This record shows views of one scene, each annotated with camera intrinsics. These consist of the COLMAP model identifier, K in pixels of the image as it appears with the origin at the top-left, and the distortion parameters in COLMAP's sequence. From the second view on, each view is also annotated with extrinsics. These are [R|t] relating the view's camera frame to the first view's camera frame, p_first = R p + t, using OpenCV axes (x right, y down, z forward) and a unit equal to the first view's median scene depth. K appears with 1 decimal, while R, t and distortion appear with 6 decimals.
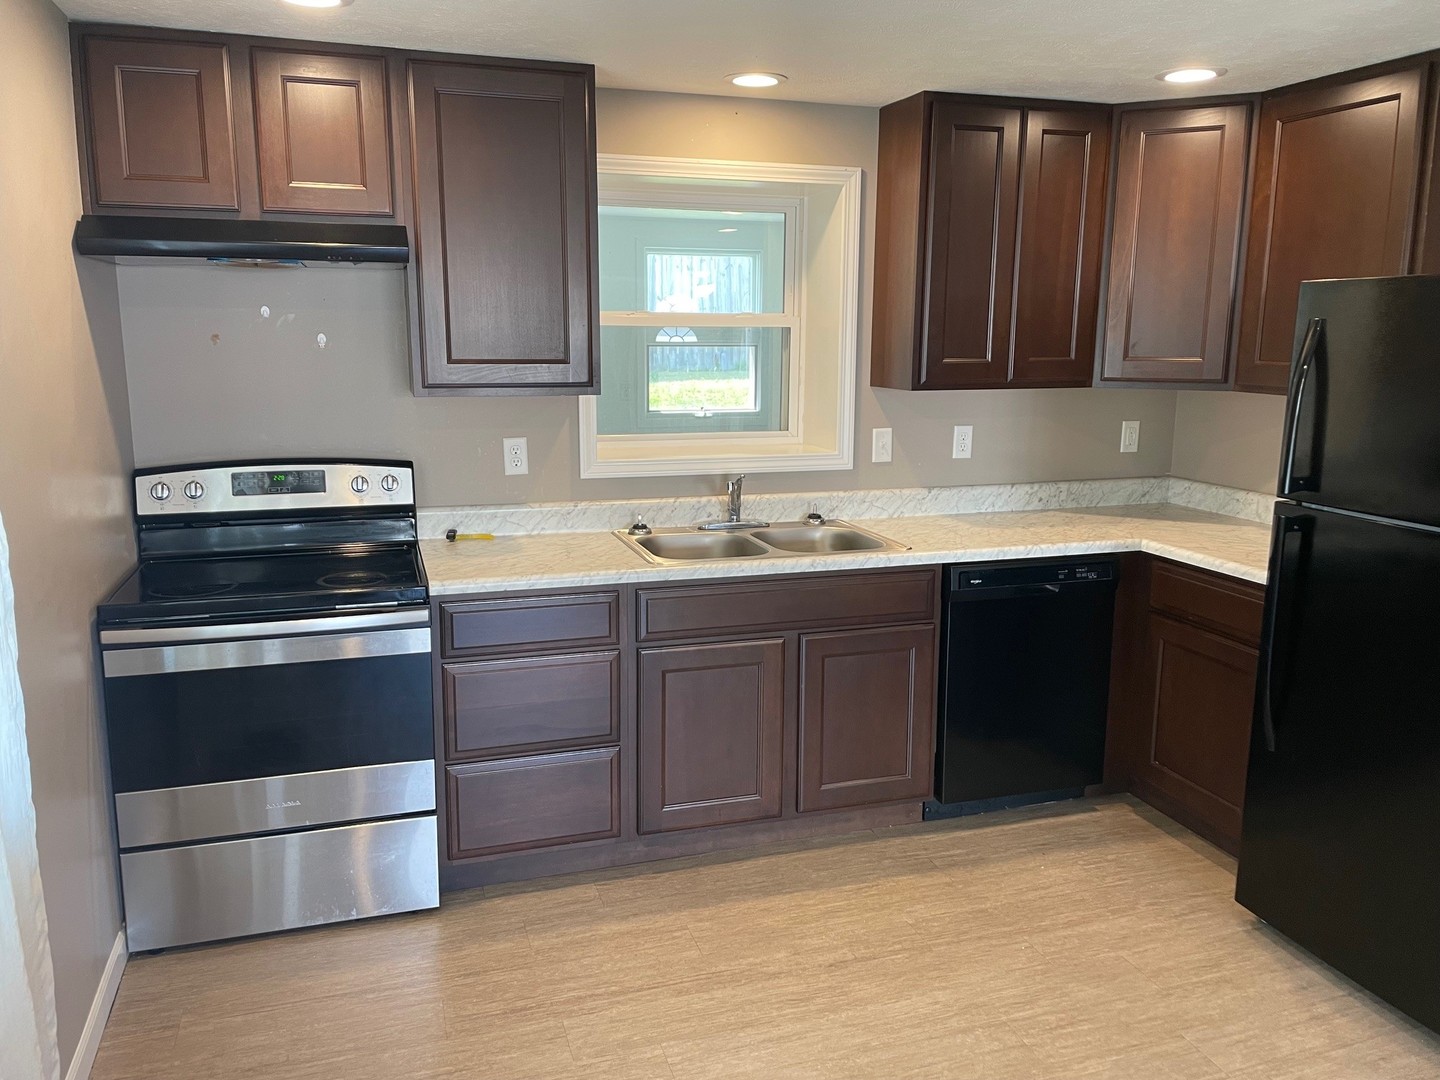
lens RADIAL K [[1104.0, 0, 718.7], [0, 1104.0, 529.2], [0, 0, 1]] dist [0.063337, -0.039209]
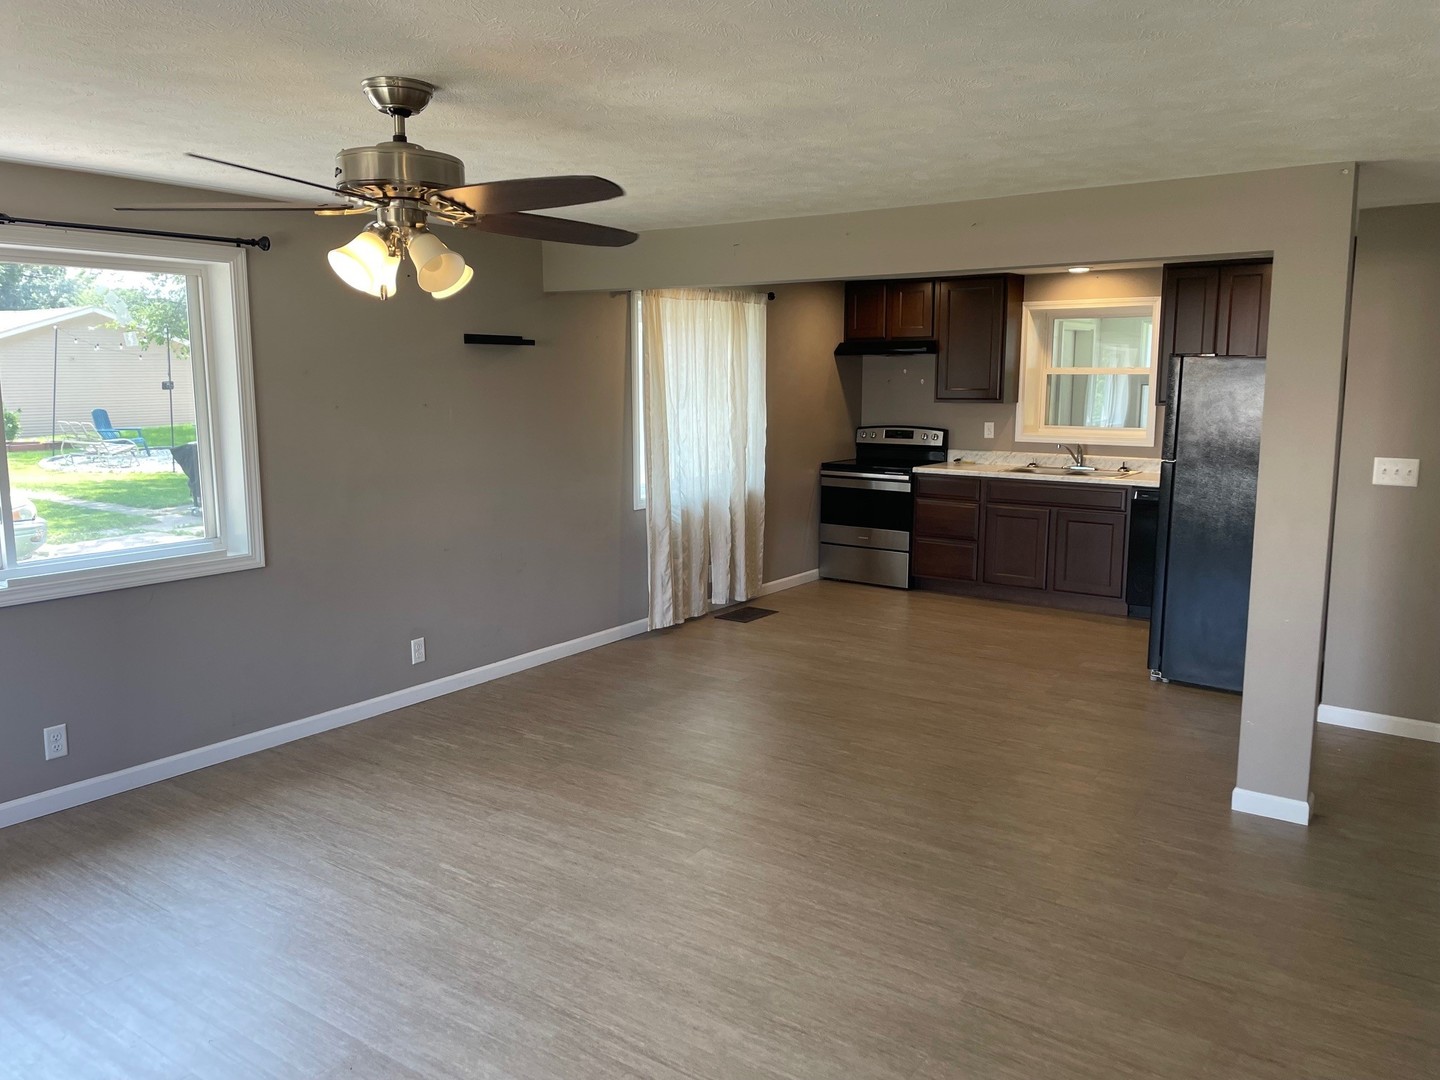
lens RADIAL K [[1084.9, 0, 719.5], [0, 1084.9, 534.7], [0, 0, 1]] dist [0.082862, -0.103253]
pose [[0.591553, 0.113701, -0.798209, 1.402438], [-0.145460, 0.988812, 0.033051, 0.166304], [0.793036, 0.096556, 0.601474, -0.861827]]
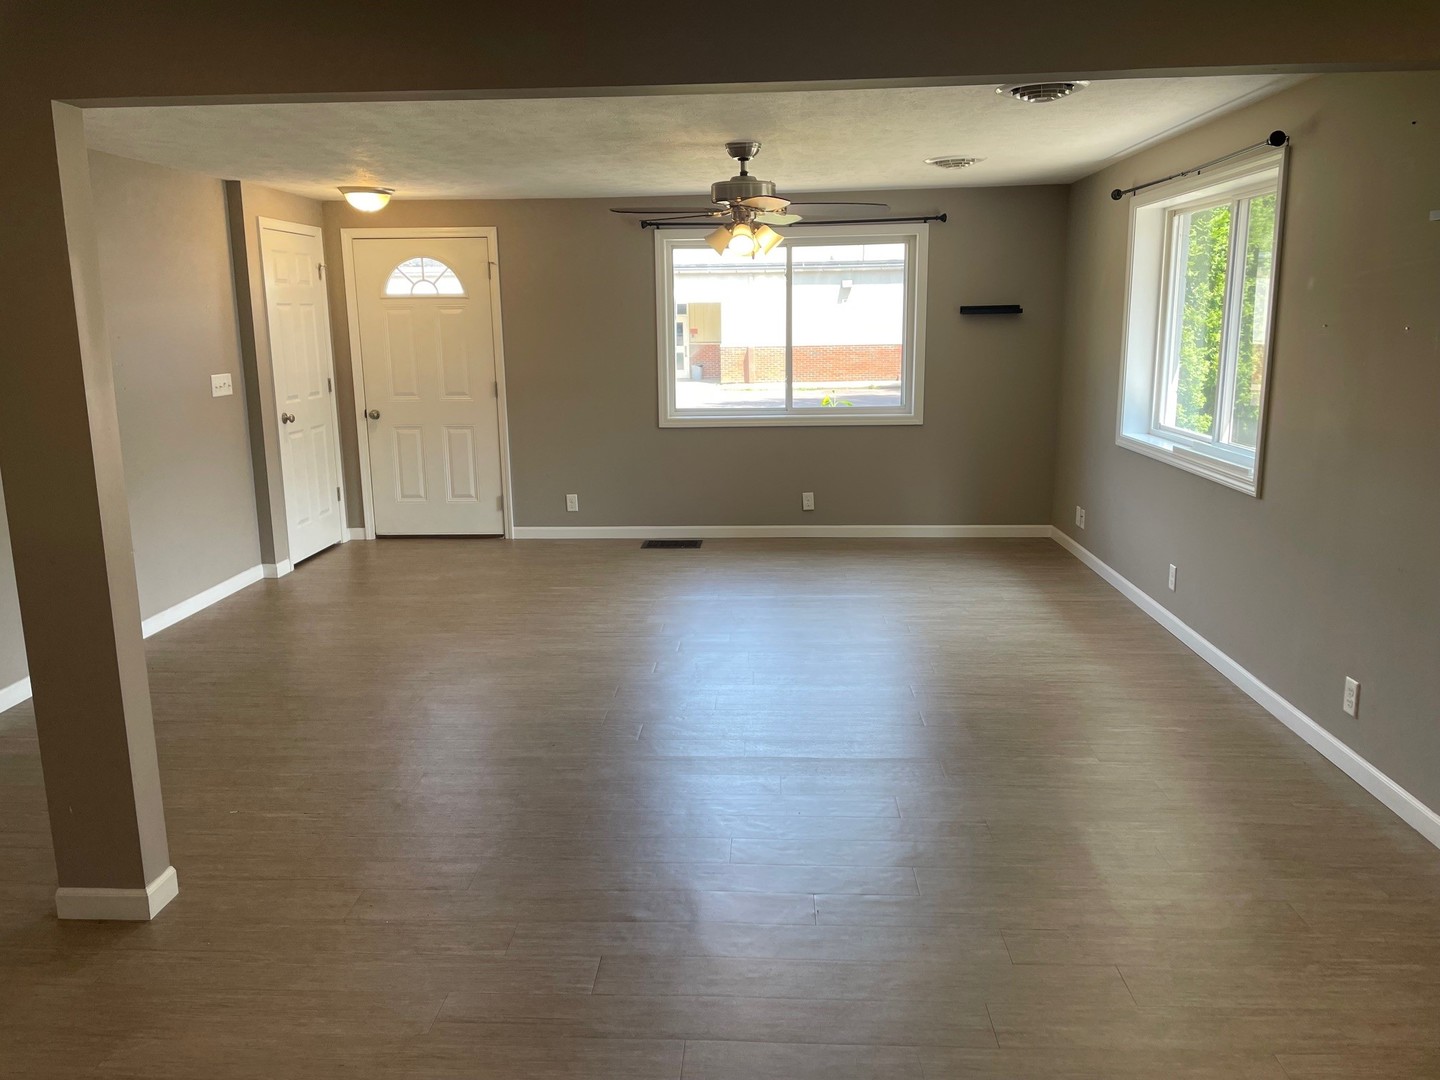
lens RADIAL K [[1084.9, 0, 721.9], [0, 1084.9, 527.3], [0, 0, 1]] dist [0.082862, -0.103253]
pose [[-0.934248, -0.060962, 0.351374, 0.114359], [0.073868, 0.930833, 0.357900, -0.133153], [-0.348889, 0.360323, -0.865126, 0.832995]]
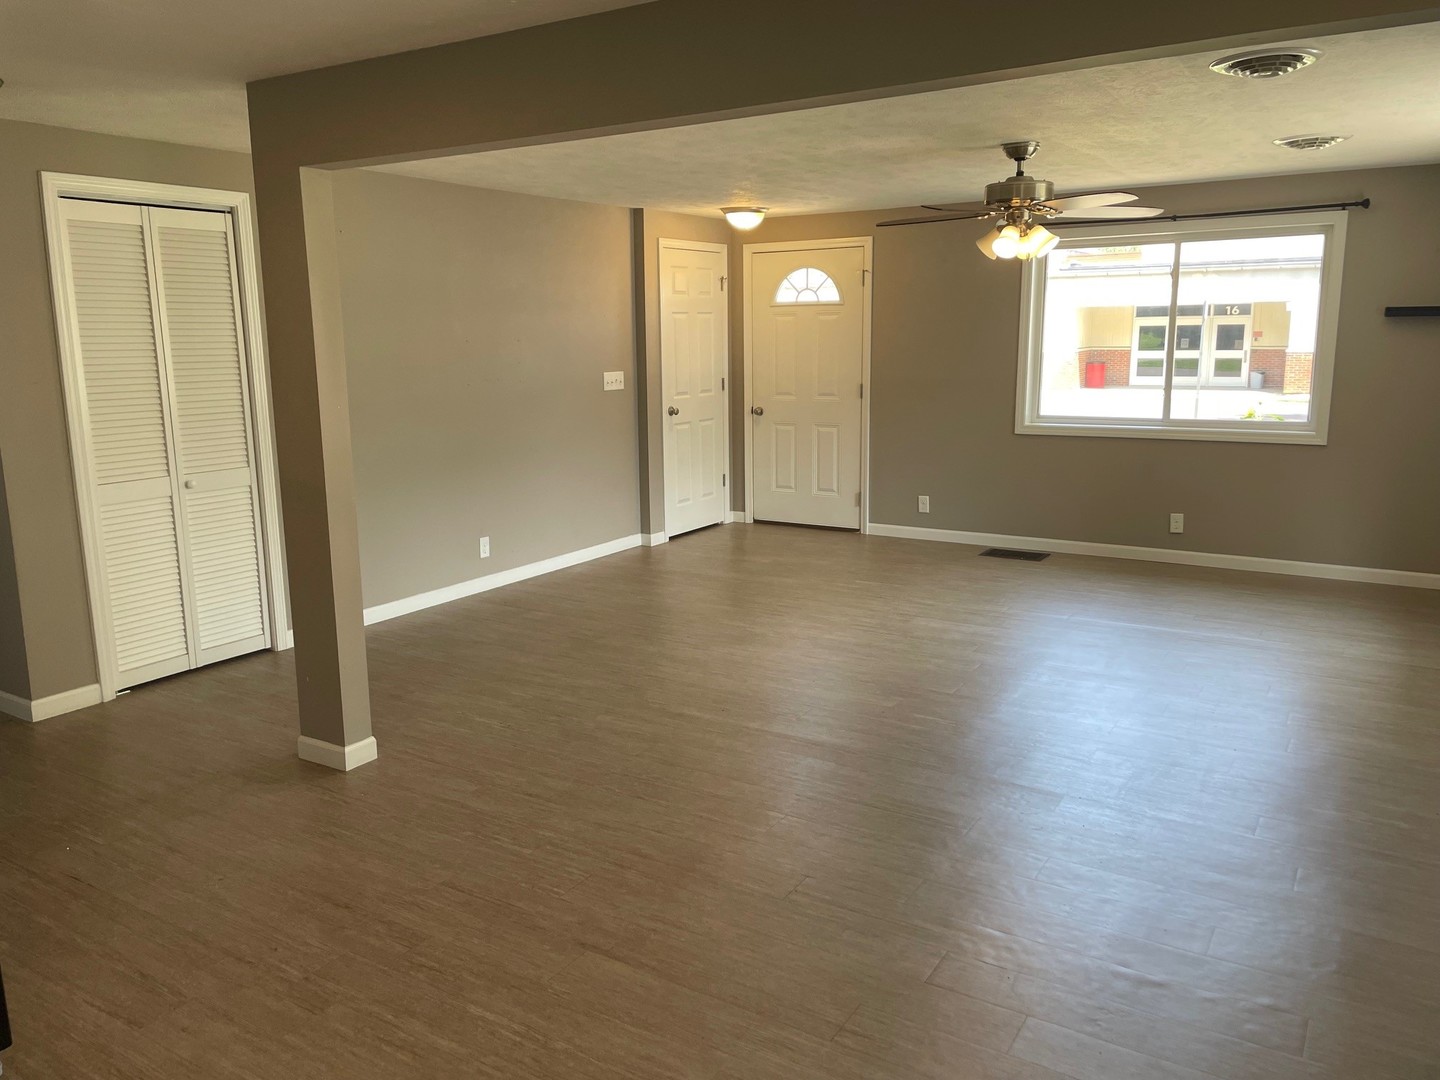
lens RADIAL K [[1084.9, 0, 710.7], [0, 1084.9, 531.0], [0, 0, 1]] dist [0.082862, -0.103253]
pose [[-0.637472, -0.138751, 0.757877, -0.257292], [0.151249, 0.941976, 0.299675, -0.099144], [-0.755482, 0.305663, -0.579497, 0.660636]]
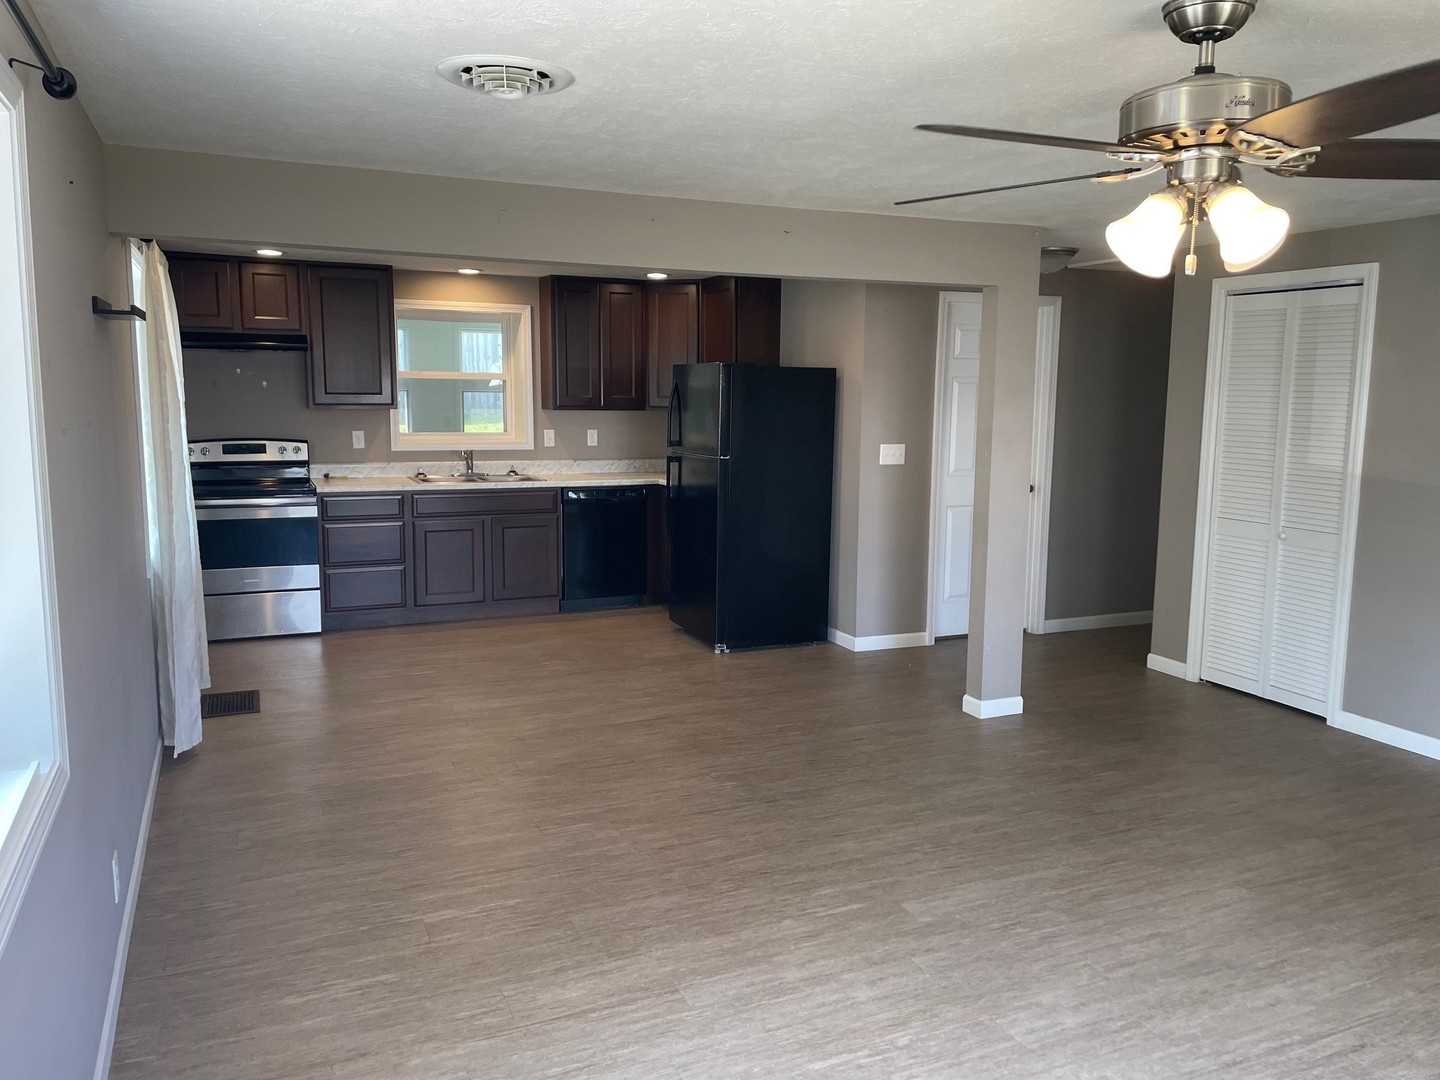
lens RADIAL K [[1084.9, 0, 725.0], [0, 1084.9, 537.4], [0, 0, 1]] dist [0.082862, -0.103253]
pose [[0.994467, -0.011276, 0.104441, 0.298163], [0.015776, 0.998978, -0.042354, 0.225259], [-0.103857, 0.043767, 0.993629, -1.163951]]
